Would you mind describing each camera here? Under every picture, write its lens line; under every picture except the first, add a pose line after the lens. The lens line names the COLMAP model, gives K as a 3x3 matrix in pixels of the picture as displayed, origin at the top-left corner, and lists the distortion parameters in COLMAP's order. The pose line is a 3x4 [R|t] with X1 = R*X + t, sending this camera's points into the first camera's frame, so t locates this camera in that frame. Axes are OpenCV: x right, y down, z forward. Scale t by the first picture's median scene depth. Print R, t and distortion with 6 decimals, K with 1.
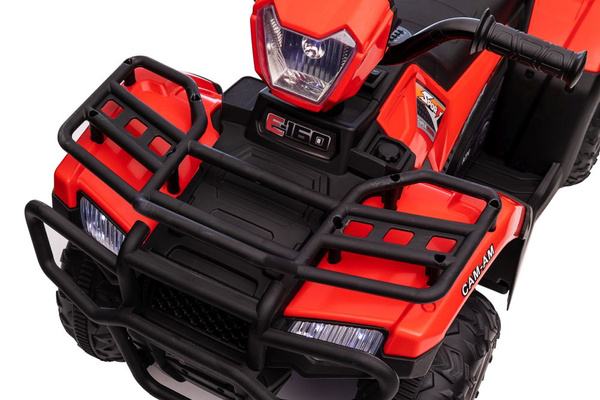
lens RADIAL K [[913.6, 0, 300.0], [0, 913.6, 200.0], [0, 0, 1]] dist [0.082442, 0.062153]
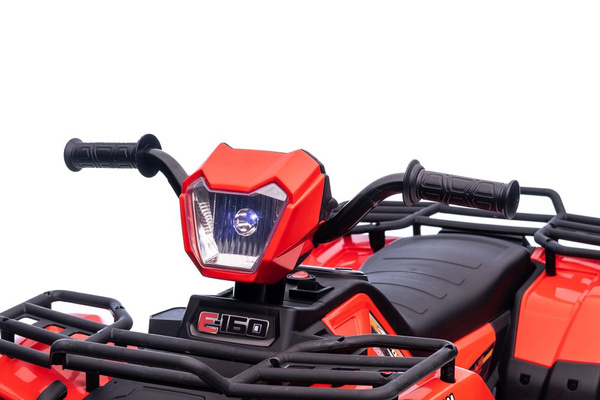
lens RADIAL K [[1576.0, 0, 287.1], [0, 1576.0, 199.8], [0, 0, 1]] dist [0.039236, 0.810951]
pose [[0.999131, -0.040746, 0.008728, 0.042251], [0.038350, 0.817197, -0.575081, 0.722037], [0.016300, 0.574916, 0.818050, -0.338155]]
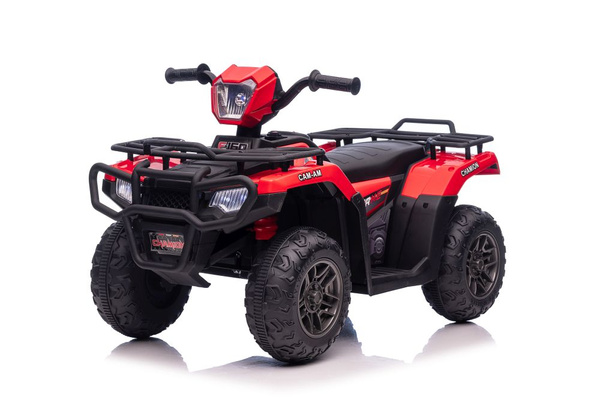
lens RADIAL K [[1627.7, 0, 343.0], [0, 1627.7, 200.1], [0, 0, 1]] dist [-0.019497, 0.413501]
pose [[0.994023, -0.013514, -0.108329, 0.601557], [-0.057524, 0.778533, -0.624962, 2.153842], [0.092783, 0.627459, 0.773102, -1.565714]]
